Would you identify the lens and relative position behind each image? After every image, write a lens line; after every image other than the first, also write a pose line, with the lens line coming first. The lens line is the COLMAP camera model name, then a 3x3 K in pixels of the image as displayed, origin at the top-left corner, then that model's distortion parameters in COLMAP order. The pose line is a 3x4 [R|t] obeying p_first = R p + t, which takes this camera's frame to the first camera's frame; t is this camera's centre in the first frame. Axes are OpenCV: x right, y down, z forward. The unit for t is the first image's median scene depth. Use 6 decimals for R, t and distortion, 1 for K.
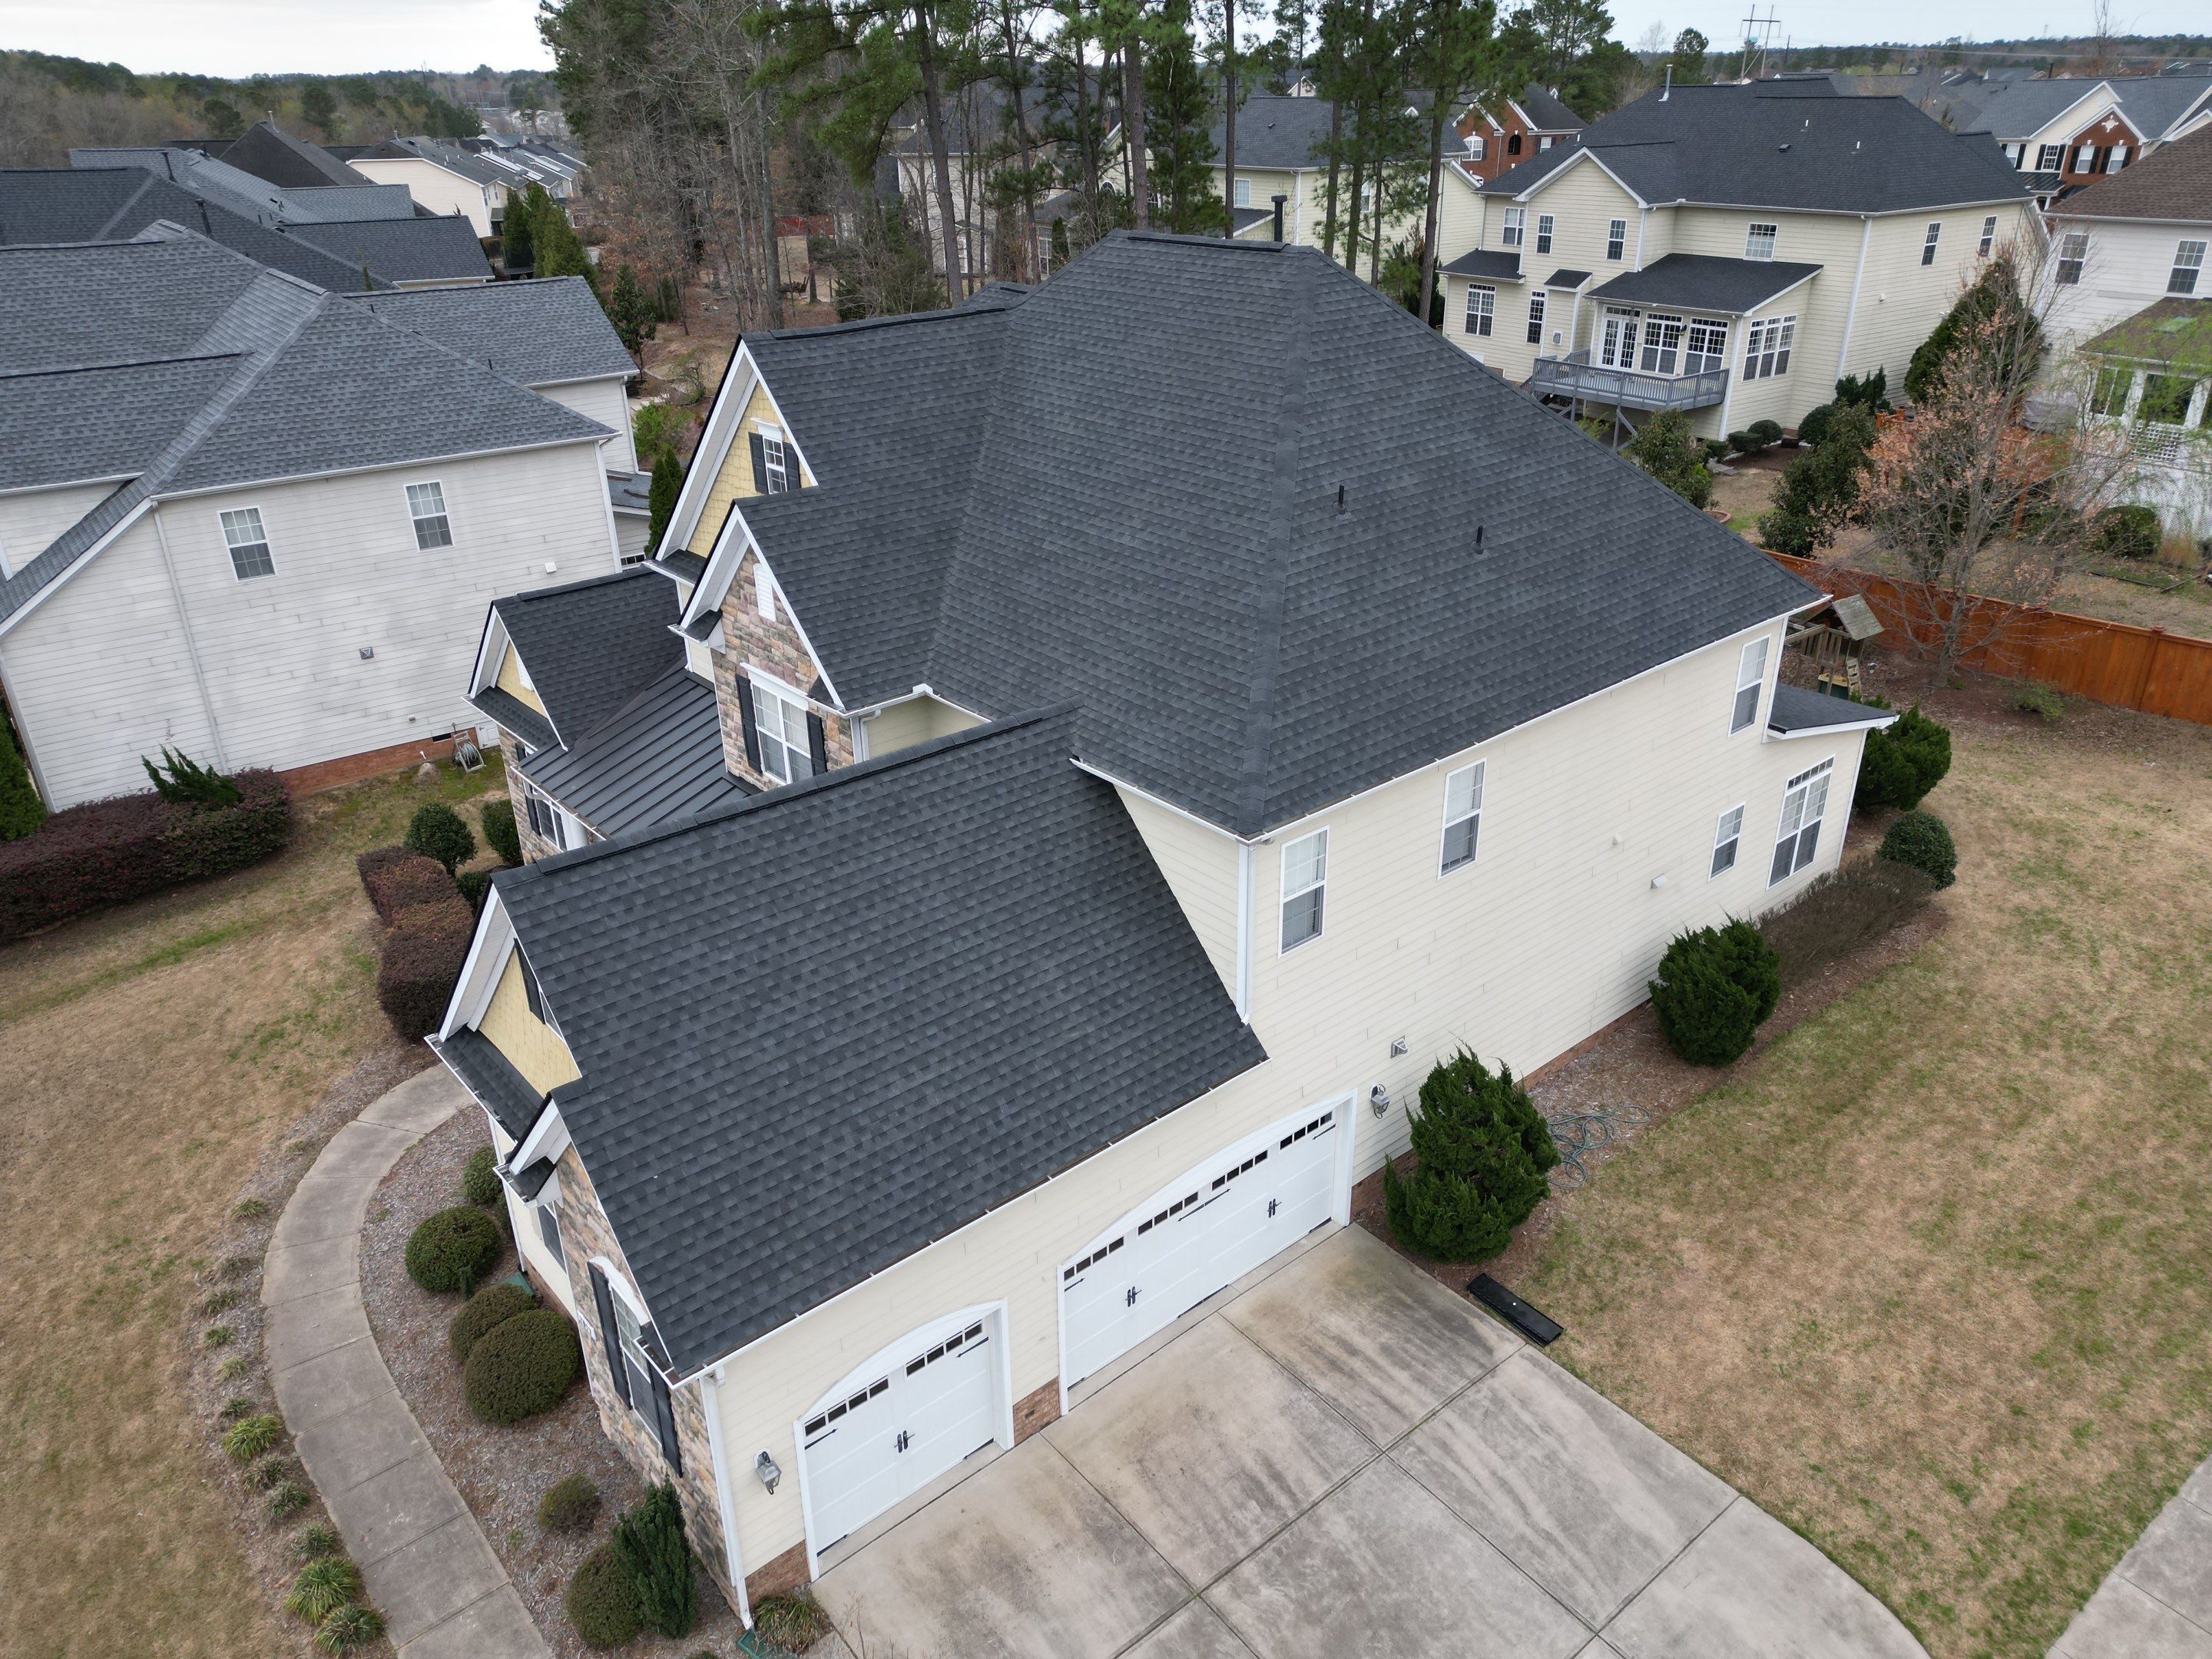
lens RADIAL K [[1535.0, 0, 1100.1], [0, 1535.0, 848.1], [0, 0, 1]] dist [0.064051, -0.049828]
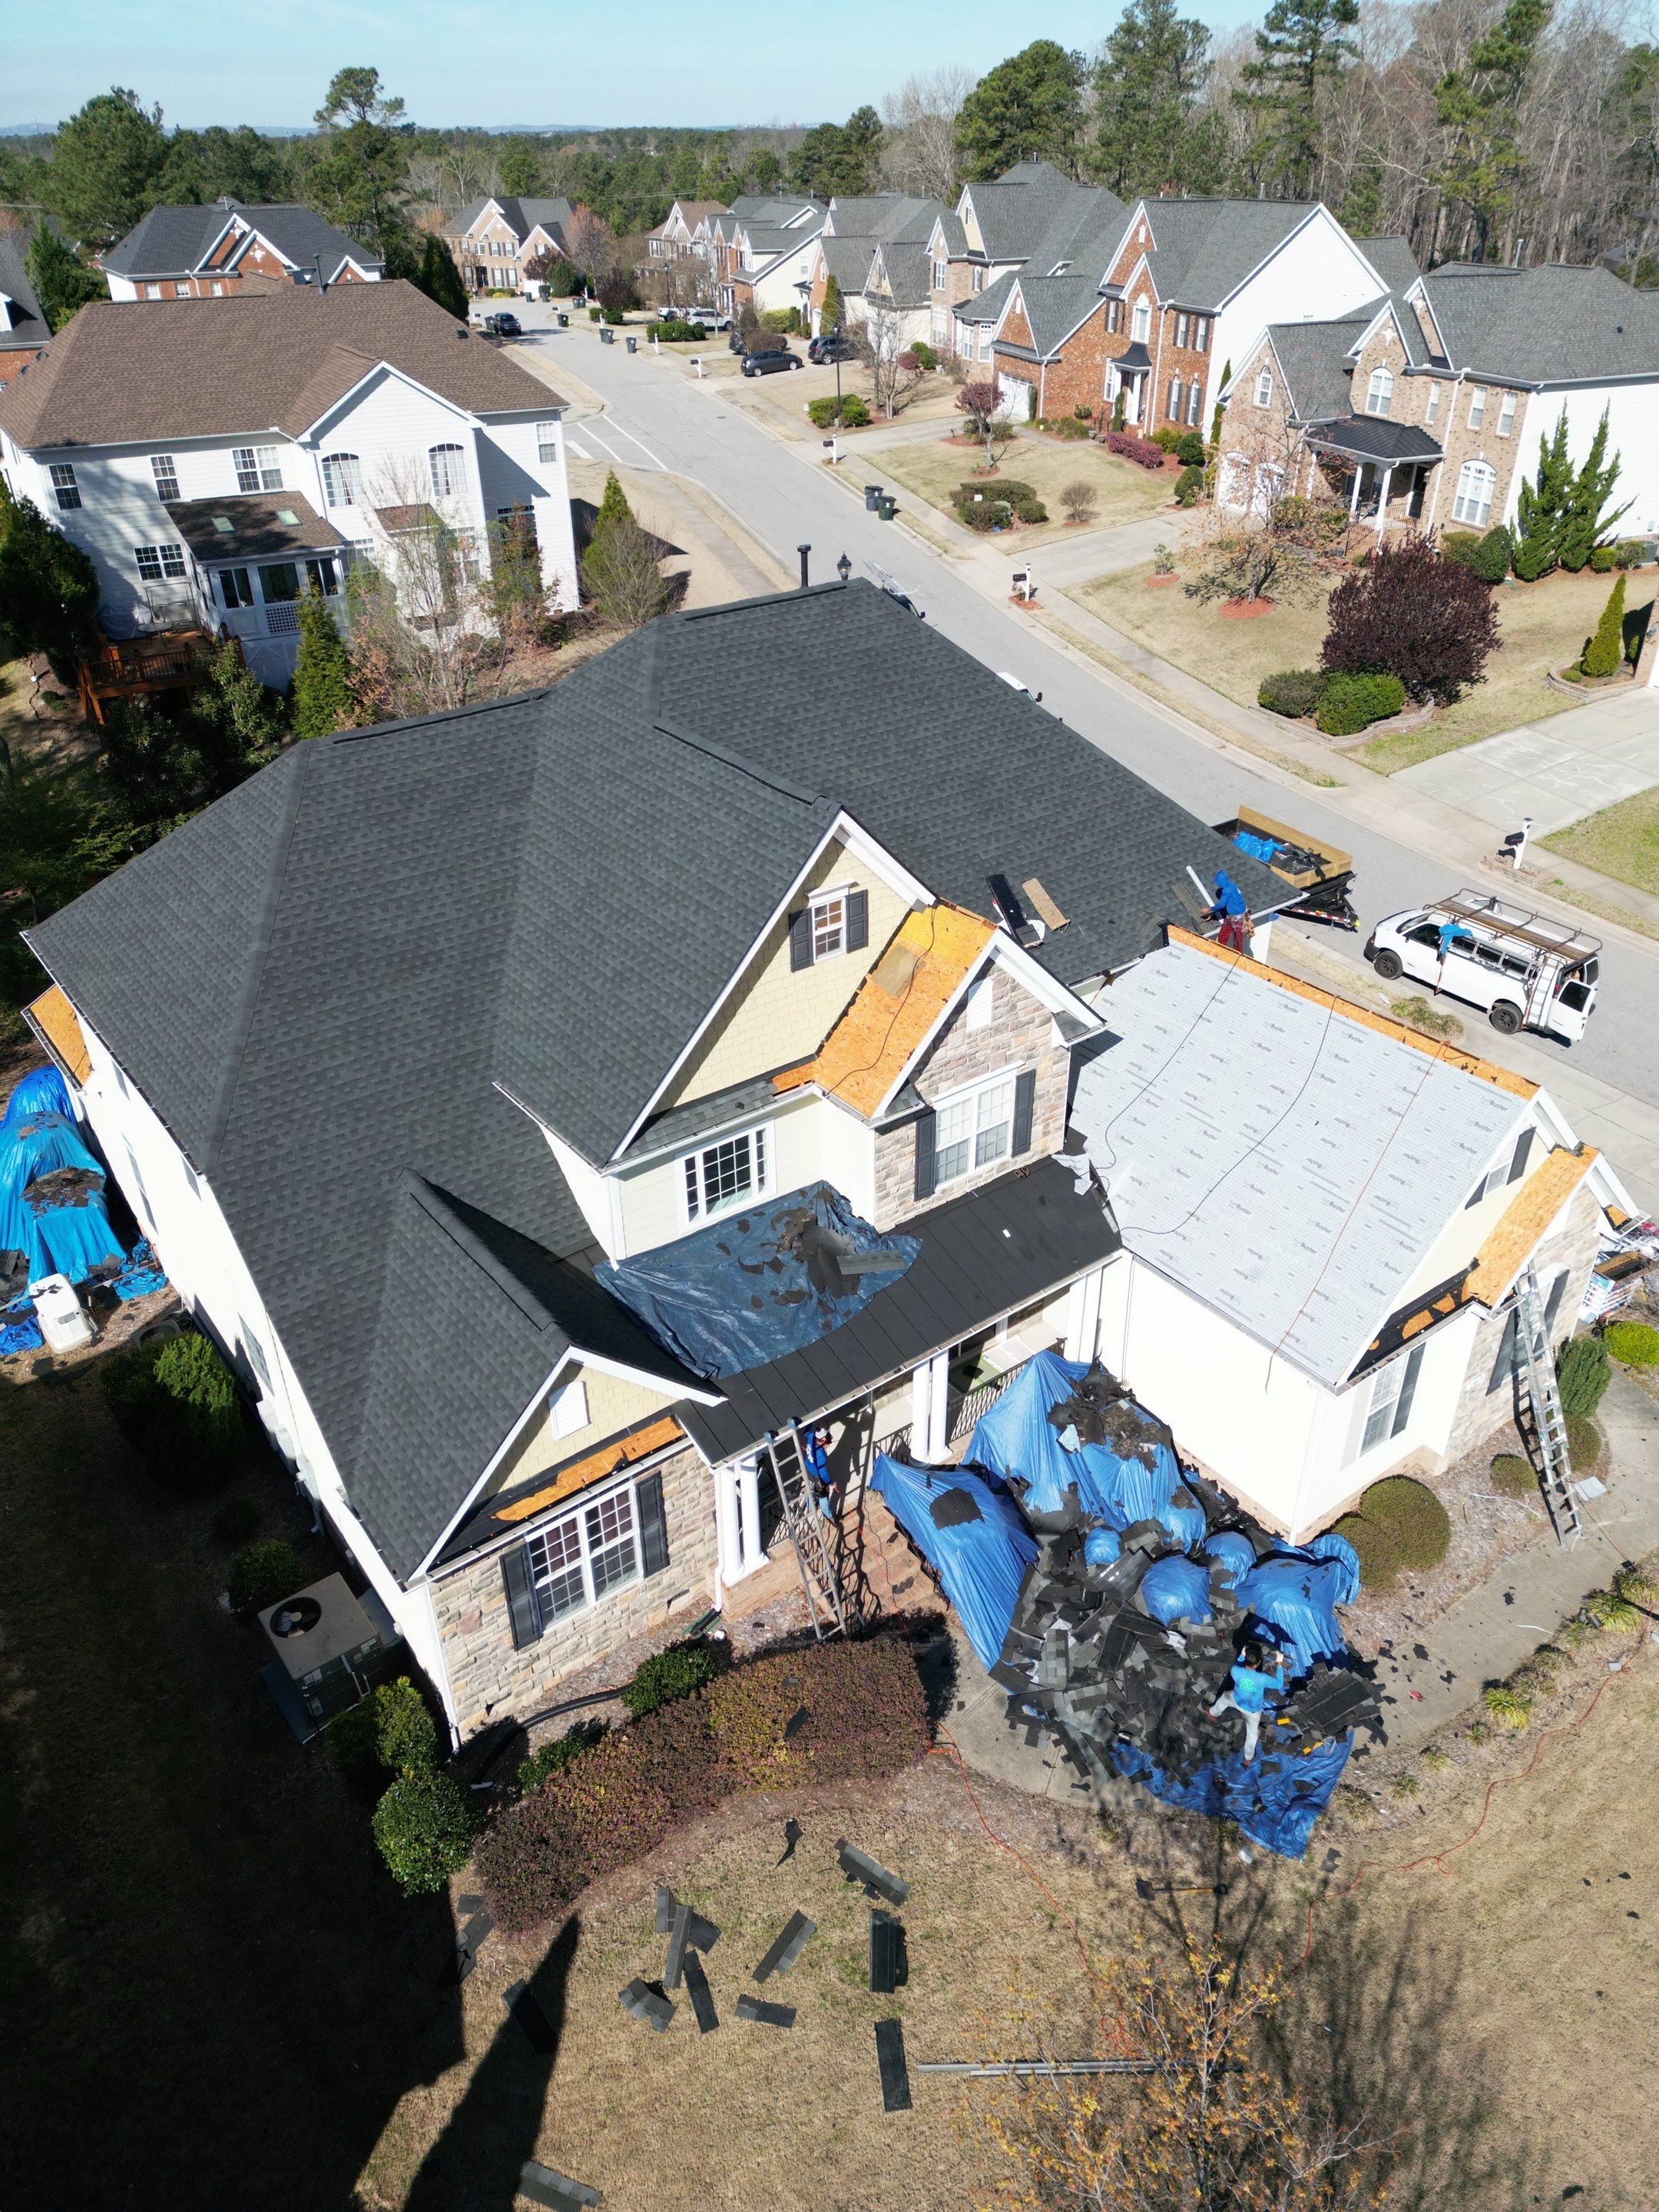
lens RADIAL K [[1535.0, 0, 831.6], [0, 1535.0, 1107.4], [0, 0, 1]] dist [0.064051, -0.049828]
pose [[0.062147, -0.516480, 0.854041, -1.150240], [0.453672, 0.776804, 0.436758, -0.612990], [-0.888999, 0.360311, 0.282589, 0.822420]]
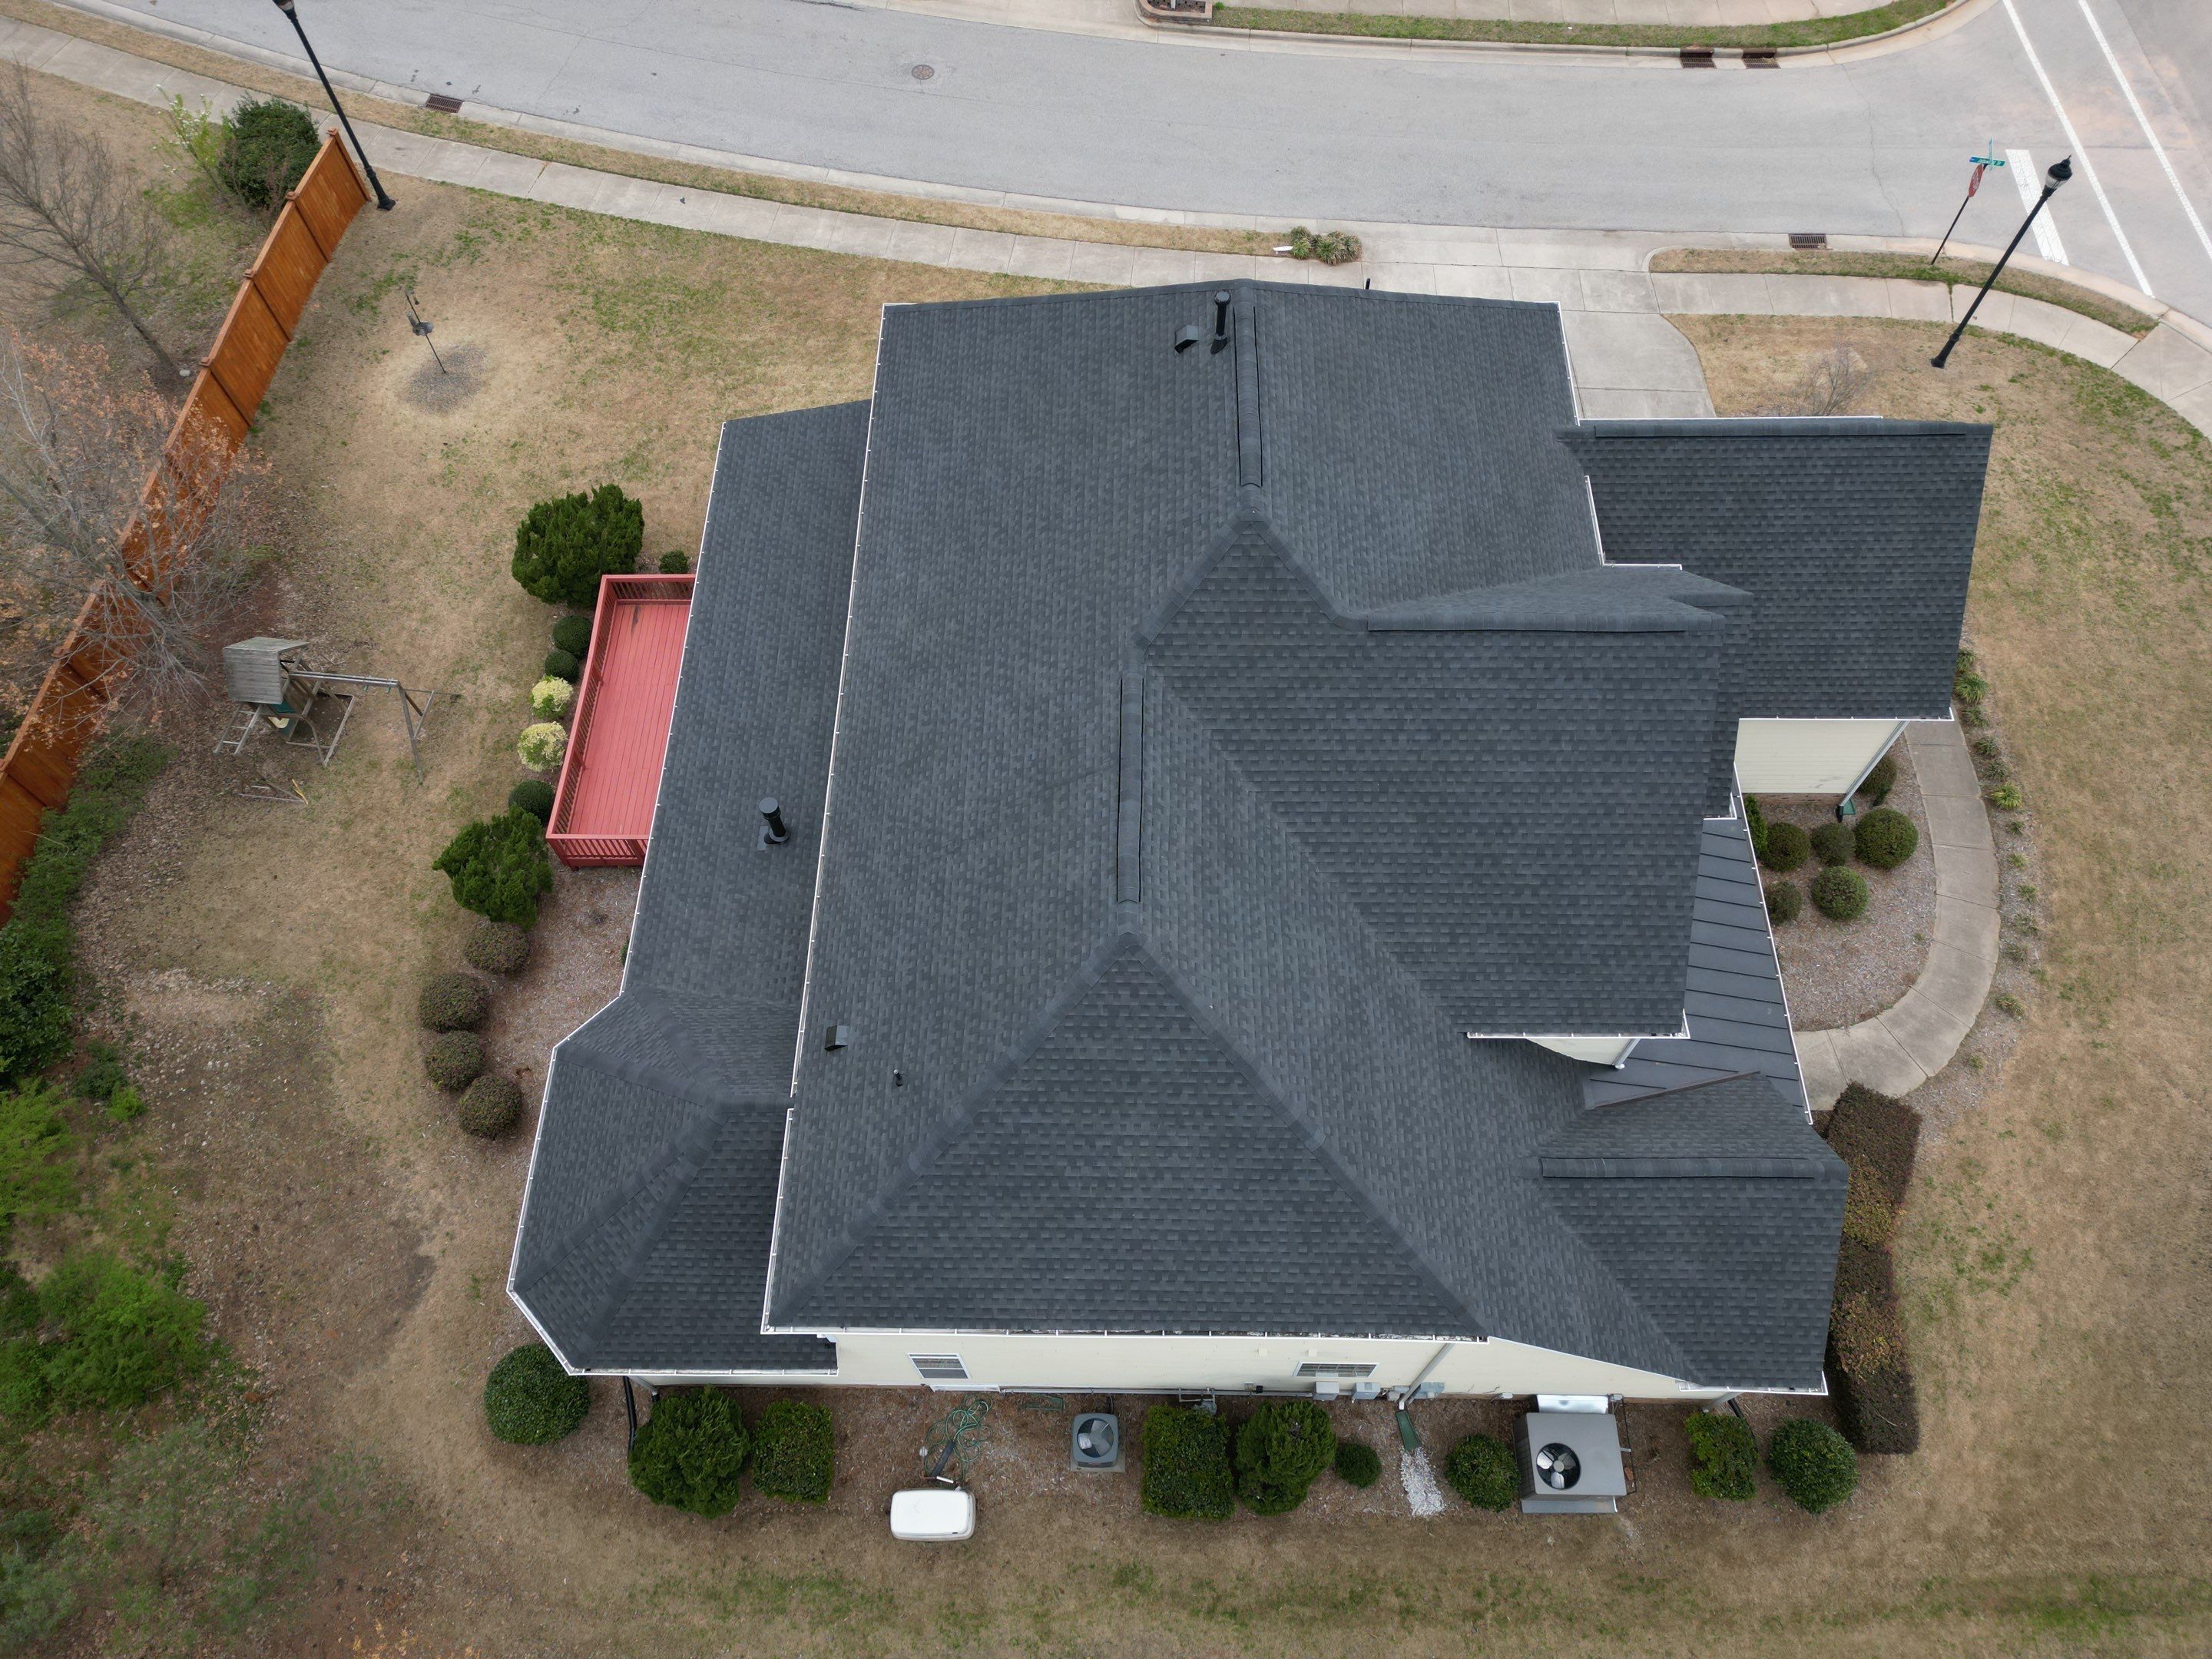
lens RADIAL K [[1535.0, 0, 1112.1], [0, 1535.0, 828.7], [0, 0, 1]] dist [0.064051, -0.049828]
pose [[-0.752954, -0.563943, 0.339157, -0.344795], [0.312345, 0.147368, 0.938469, -1.324623], [-0.579224, 0.812558, 0.065184, 1.277422]]
